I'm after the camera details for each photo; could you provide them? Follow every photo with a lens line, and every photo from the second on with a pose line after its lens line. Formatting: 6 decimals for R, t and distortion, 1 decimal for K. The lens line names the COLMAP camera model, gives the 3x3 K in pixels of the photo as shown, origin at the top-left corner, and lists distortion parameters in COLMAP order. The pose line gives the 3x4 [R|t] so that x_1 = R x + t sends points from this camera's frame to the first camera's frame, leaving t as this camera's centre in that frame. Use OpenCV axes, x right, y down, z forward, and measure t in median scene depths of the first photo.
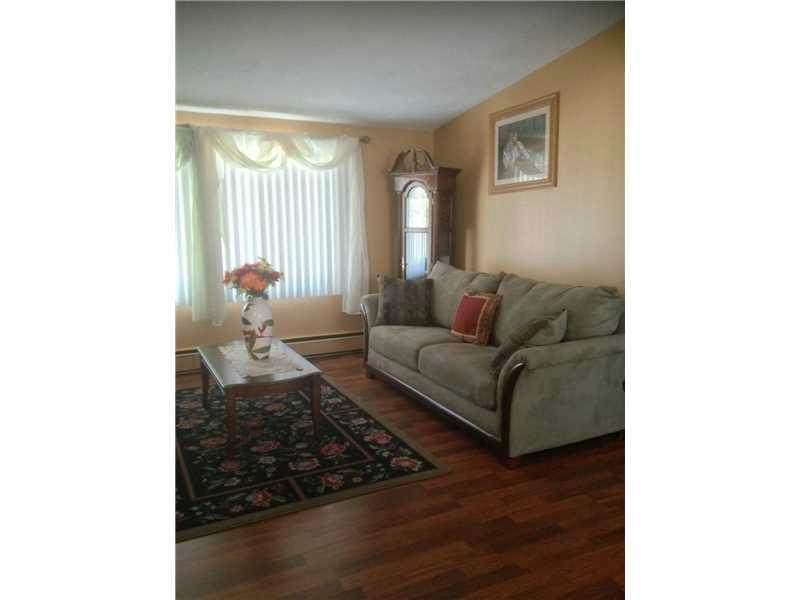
lens RADIAL K [[548.1, 0, 403.4], [0, 548.1, 300.2], [0, 0, 1]] dist [0.074363, -0.002754]
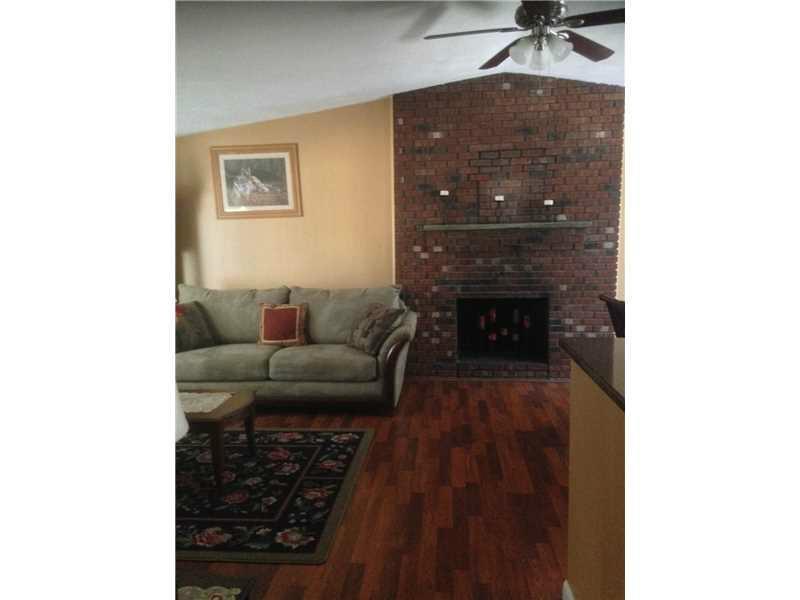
lens RADIAL K [[548.1, 0, 403.4], [0, 548.1, 300.2], [0, 0, 1]] dist [0.074363, -0.002754]
pose [[0.529096, -0.113244, 0.840972, -0.754060], [0.139337, 0.989197, 0.045540, -0.041737], [-0.837044, 0.093083, 0.539159, 0.147085]]
